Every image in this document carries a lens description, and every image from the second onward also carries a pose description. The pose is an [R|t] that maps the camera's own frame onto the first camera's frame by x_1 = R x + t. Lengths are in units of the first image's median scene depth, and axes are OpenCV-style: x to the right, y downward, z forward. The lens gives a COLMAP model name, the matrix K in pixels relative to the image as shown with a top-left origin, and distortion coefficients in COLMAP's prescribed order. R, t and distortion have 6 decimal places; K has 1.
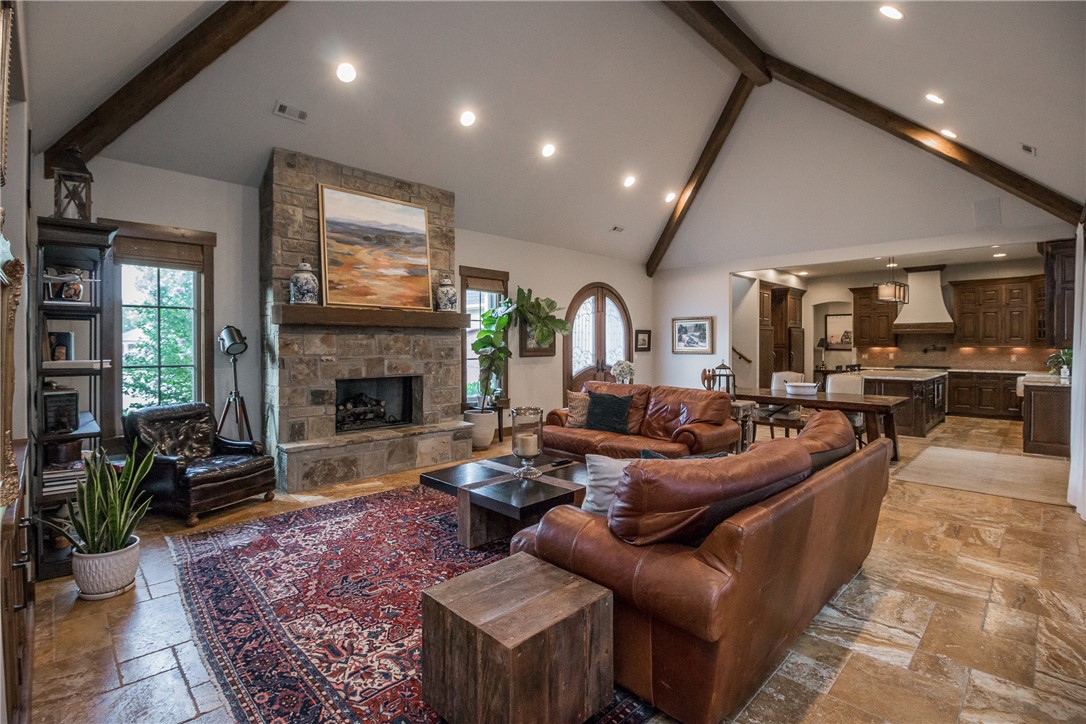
lens RADIAL K [[504.9, 0, 537.7], [0, 504.9, 358.5], [0, 0, 1]] dist [0.000309, -0.006904]
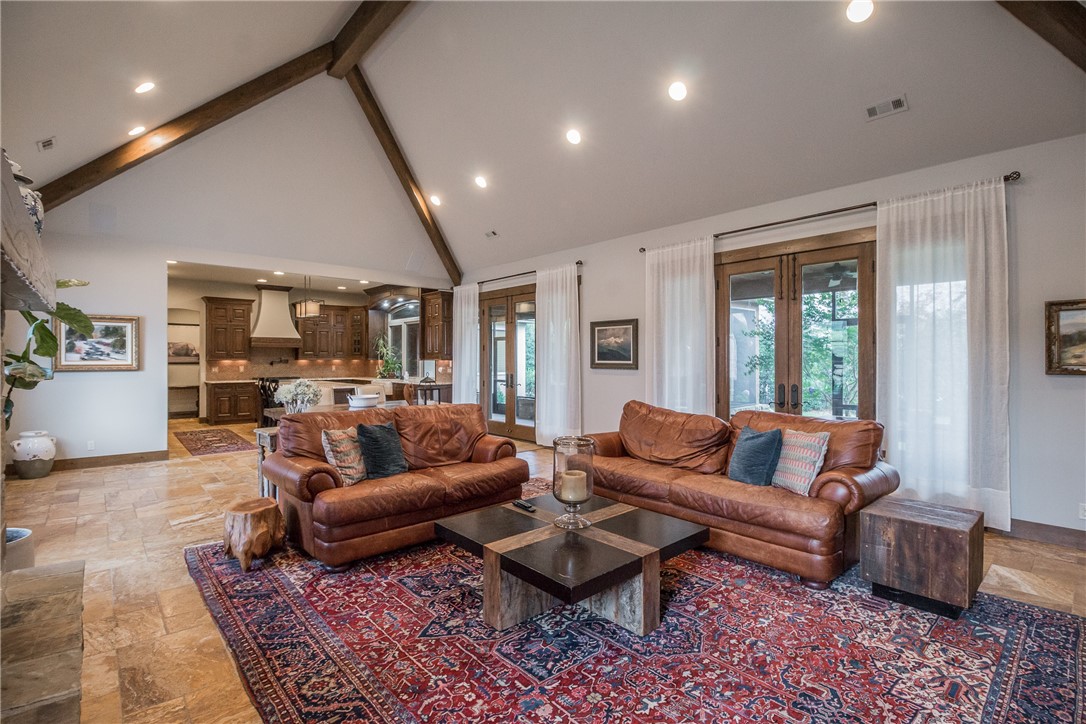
lens RADIAL K [[504.9, 0, 537.4], [0, 504.9, 358.0], [0, 0, 1]] dist [0.000309, -0.006904]
pose [[0.038127, 0.000721, 0.999273, -0.352326], [0.024080, 0.999709, -0.001640, -0.012666], [-0.998983, 0.024125, 0.038098, 0.446052]]
